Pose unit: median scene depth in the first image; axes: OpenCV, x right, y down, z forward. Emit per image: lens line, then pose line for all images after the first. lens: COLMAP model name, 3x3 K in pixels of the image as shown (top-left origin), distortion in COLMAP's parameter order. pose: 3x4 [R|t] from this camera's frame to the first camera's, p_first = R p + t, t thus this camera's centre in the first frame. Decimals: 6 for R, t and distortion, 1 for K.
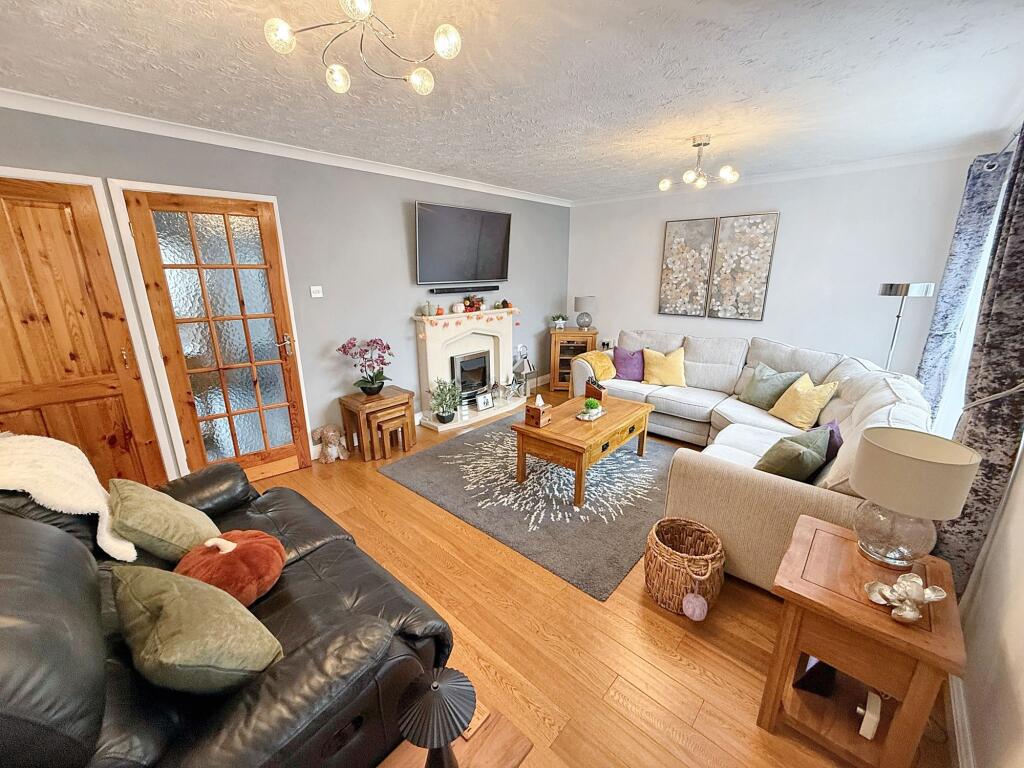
lens RADIAL K [[407.5, 0, 509.4], [0, 407.5, 383.5], [0, 0, 1]] dist [-0.000174, -0.000050]
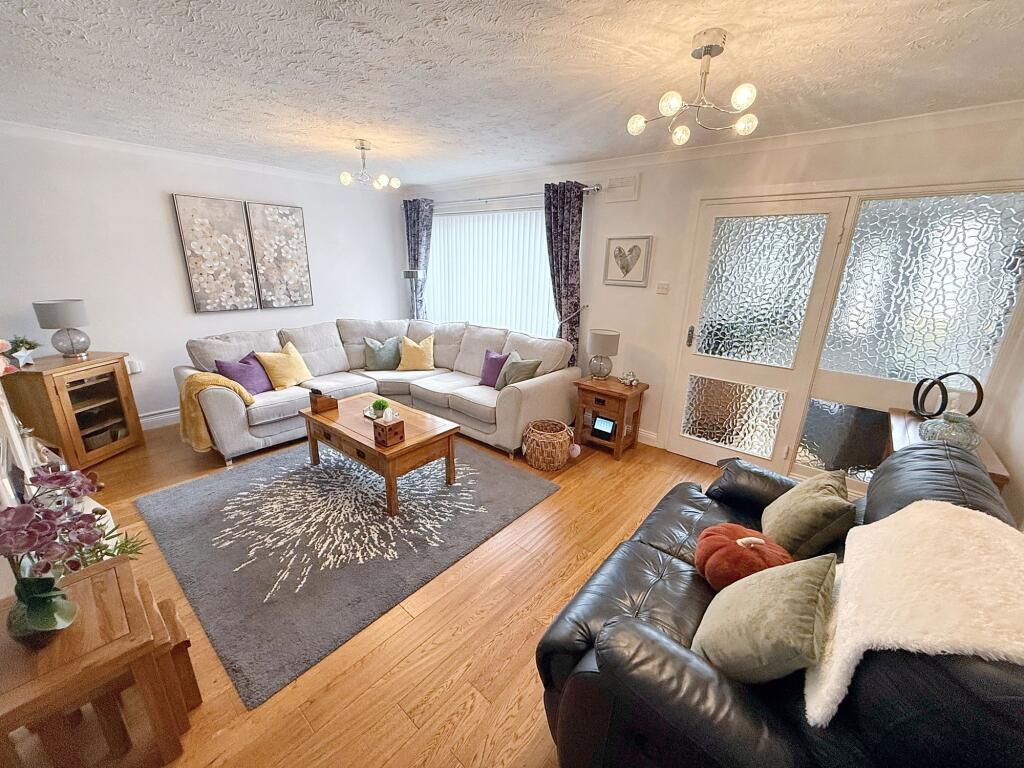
lens RADIAL K [[407.5, 0, 509.4], [0, 407.5, 383.5], [0, 0, 1]] dist [-0.000174, -0.000050]
pose [[-0.033363, -0.284925, 0.957969, -0.511719], [0.244085, 0.927156, 0.284261, -0.138651], [-0.969180, 0.243310, 0.038613, 0.477714]]
